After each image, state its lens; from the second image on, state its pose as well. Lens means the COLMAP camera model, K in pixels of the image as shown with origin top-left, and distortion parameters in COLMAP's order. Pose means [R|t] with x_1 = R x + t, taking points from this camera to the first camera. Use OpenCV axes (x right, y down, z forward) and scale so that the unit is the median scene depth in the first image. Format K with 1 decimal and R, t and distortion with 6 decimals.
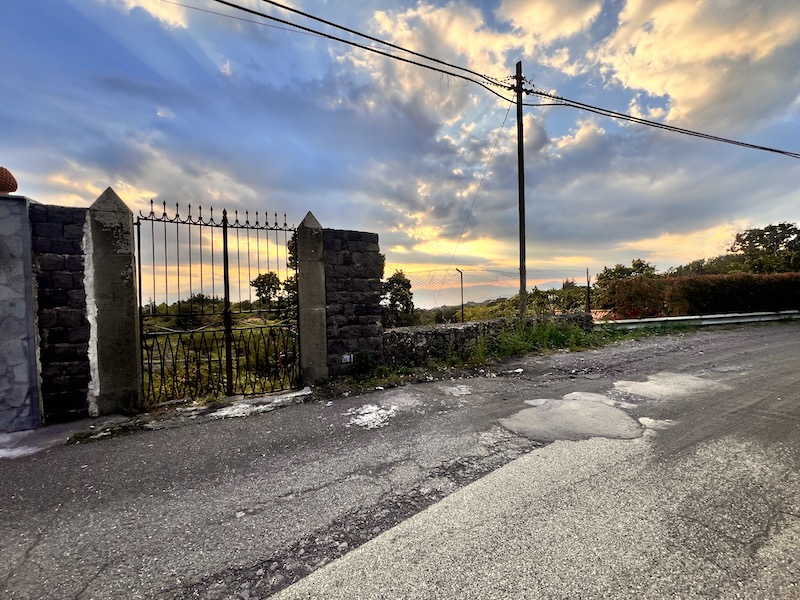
lens RADIAL K [[319.7, 0, 397.5], [0, 319.7, 302.2], [0, 0, 1]] dist [-0.001714, -0.000389]
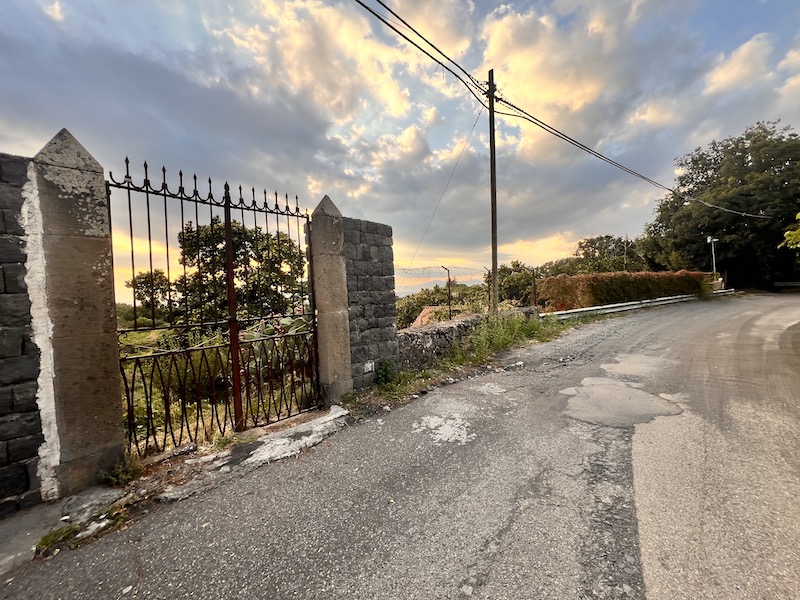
lens RADIAL K [[320.2, 0, 396.8], [0, 320.2, 297.1], [0, 0, 1]] dist [-0.003759, 0.000831]
pose [[0.946448, -0.023405, 0.322008, -0.333458], [0.027704, 0.999578, -0.008774, -0.005178], [-0.321666, 0.017225, 0.946696, 0.130086]]
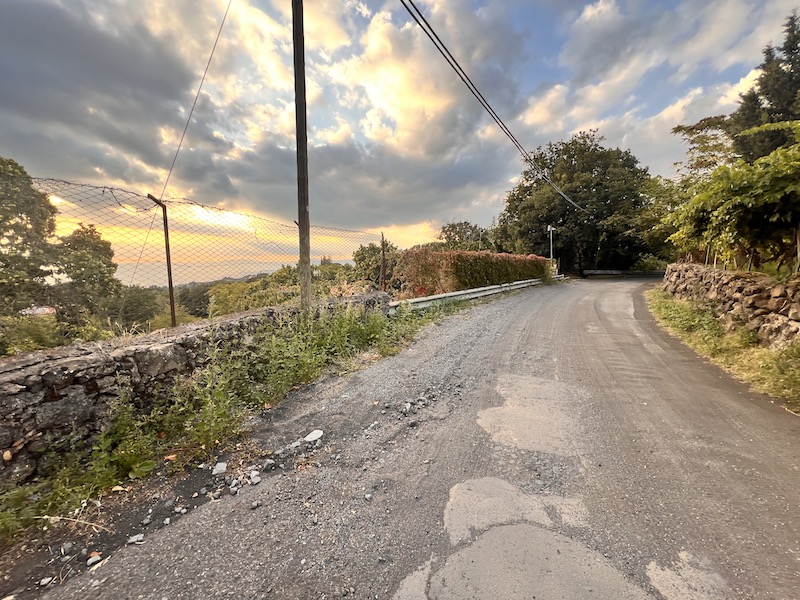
lens RADIAL K [[320.2, 0, 396.8], [0, 320.2, 297.1], [0, 0, 1]] dist [-0.003759, 0.000831]
pose [[0.758388, -0.044023, 0.650316, 0.188546], [0.004753, 0.998064, 0.062020, -0.001218], [-0.651787, -0.043944, 0.757128, 0.599932]]
